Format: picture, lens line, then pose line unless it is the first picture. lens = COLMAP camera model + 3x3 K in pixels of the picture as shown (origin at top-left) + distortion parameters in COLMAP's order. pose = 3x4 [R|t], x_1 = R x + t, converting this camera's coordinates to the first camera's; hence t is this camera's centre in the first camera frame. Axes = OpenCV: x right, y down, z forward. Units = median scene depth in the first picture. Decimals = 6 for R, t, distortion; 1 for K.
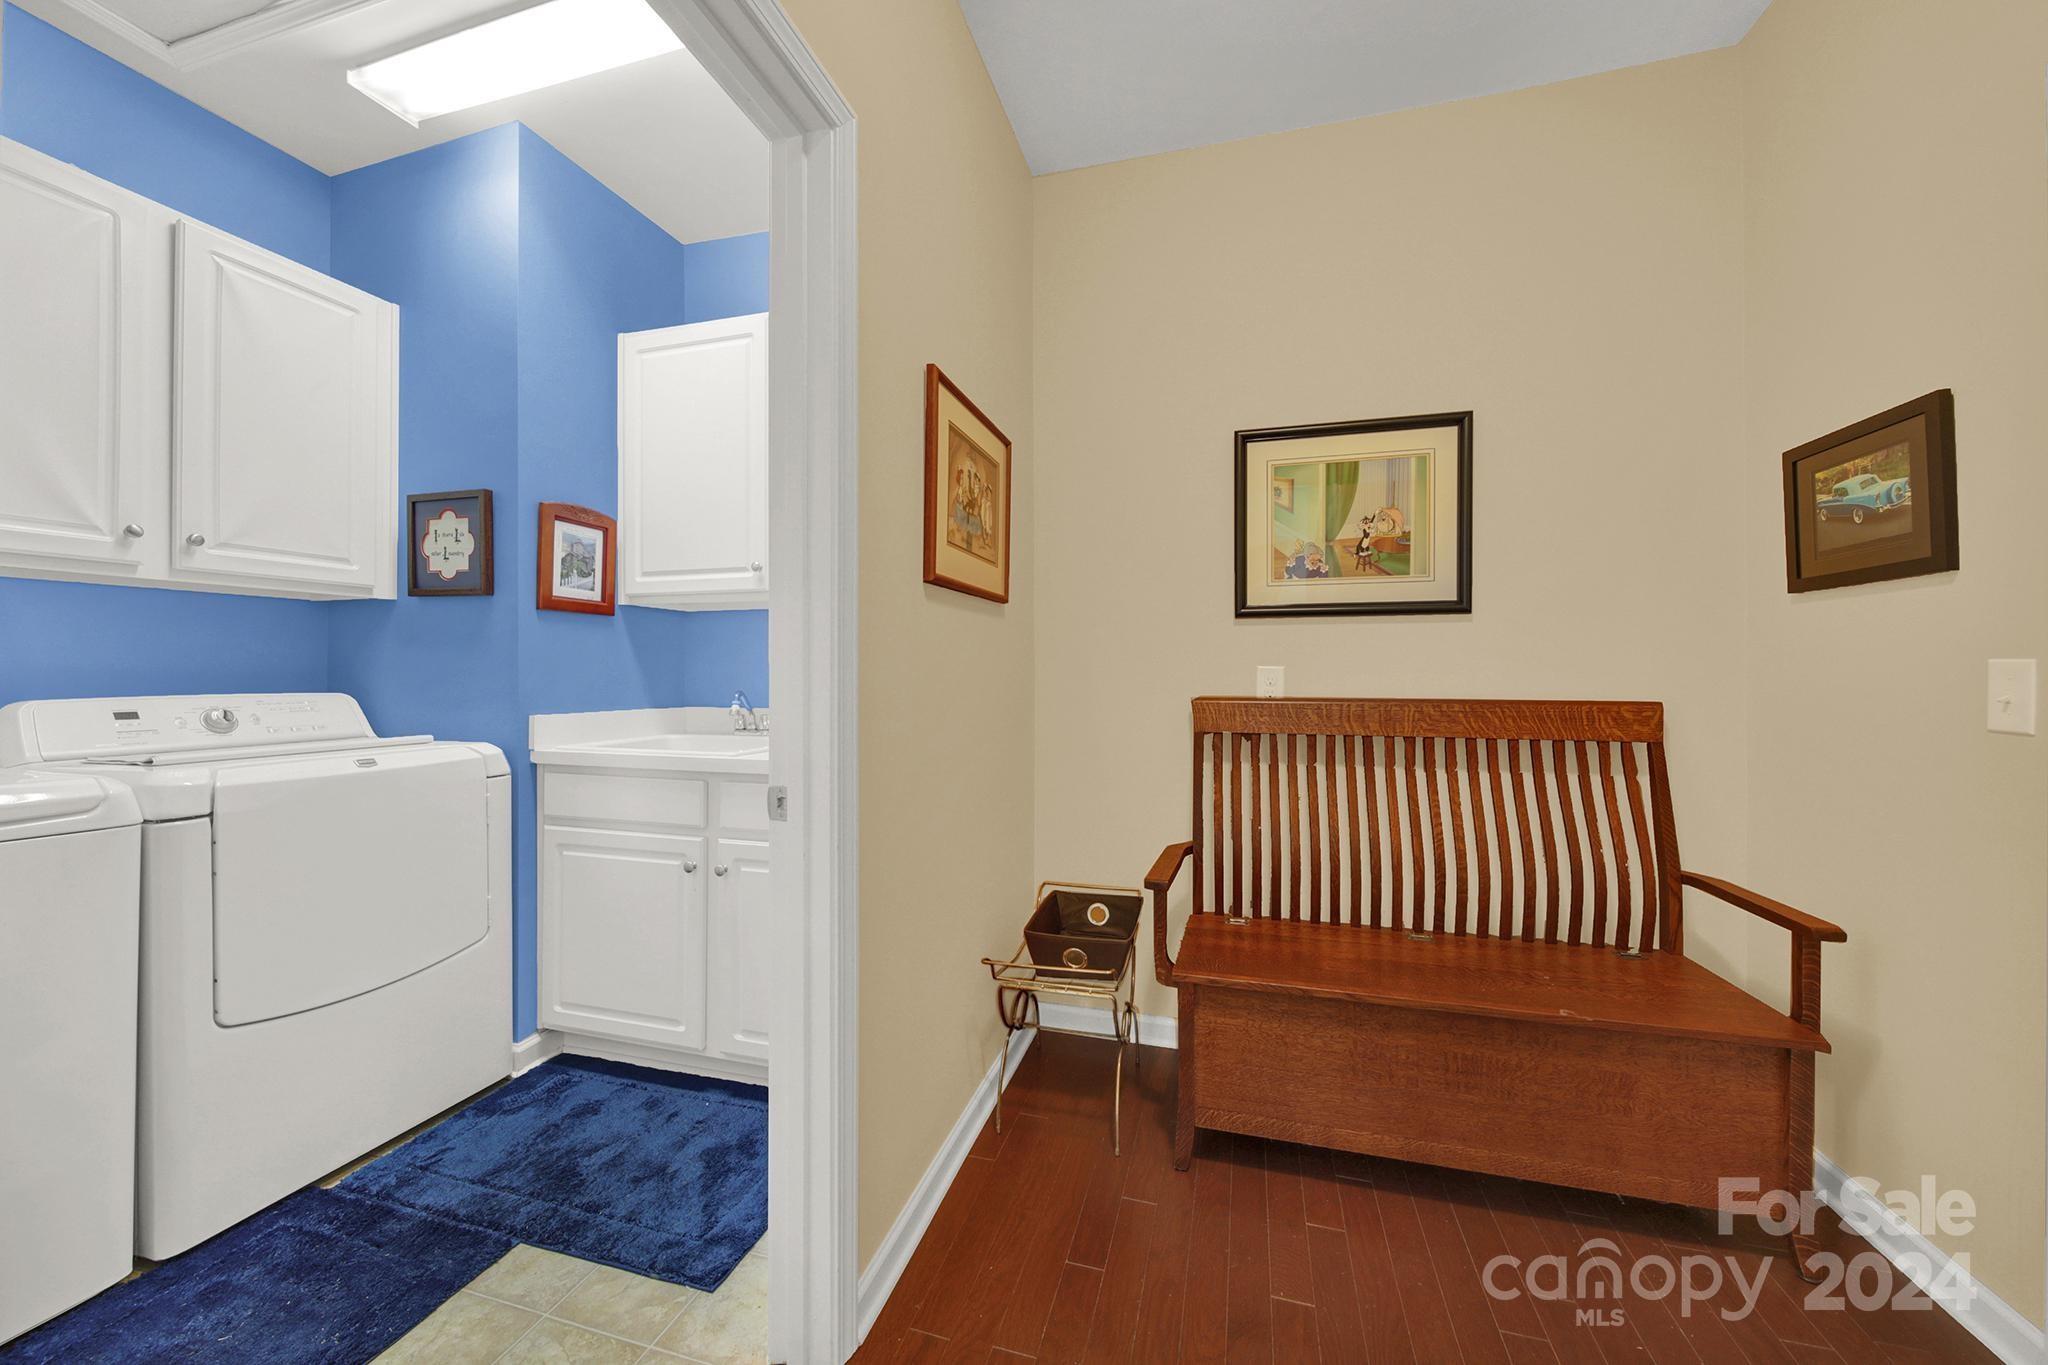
lens RADIAL K [[738.6, 0, 1030.7], [0, 738.6, 677.6], [0, 0, 1]] dist [-0.014307, -0.000212]
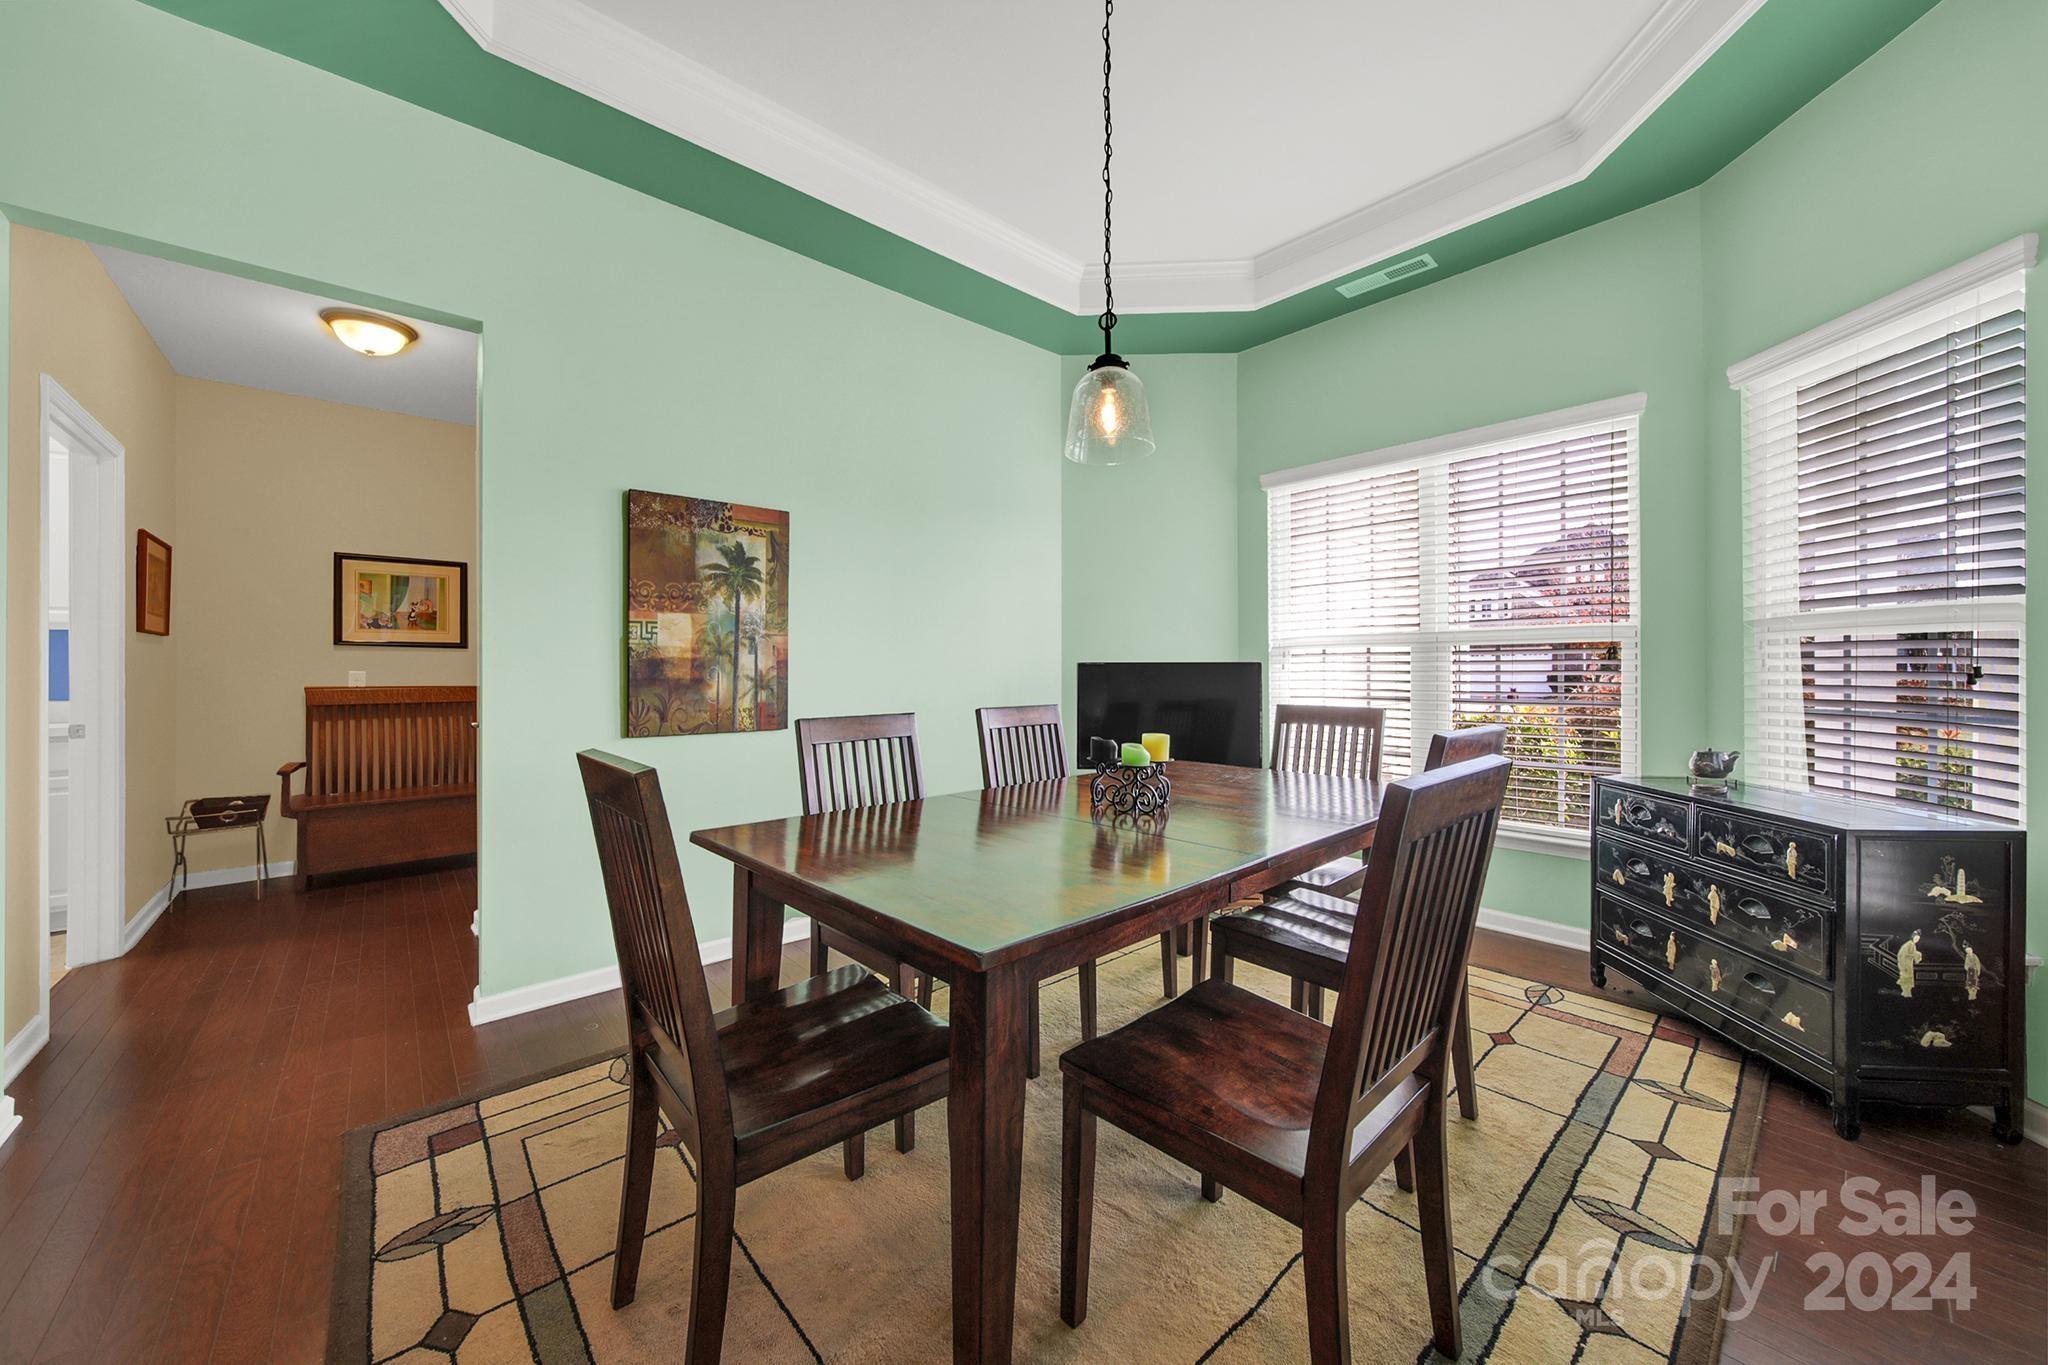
lens RADIAL K [[738.6, 0, 1024.4], [0, 738.6, 677.0], [0, 0, 1]] dist [-0.014307, -0.000212]
pose [[0.542705, -0.001994, 0.839921, -0.373925], [-0.007764, 0.999943, 0.007390, -0.029146], [-0.839887, -0.010532, 0.542659, -1.677484]]
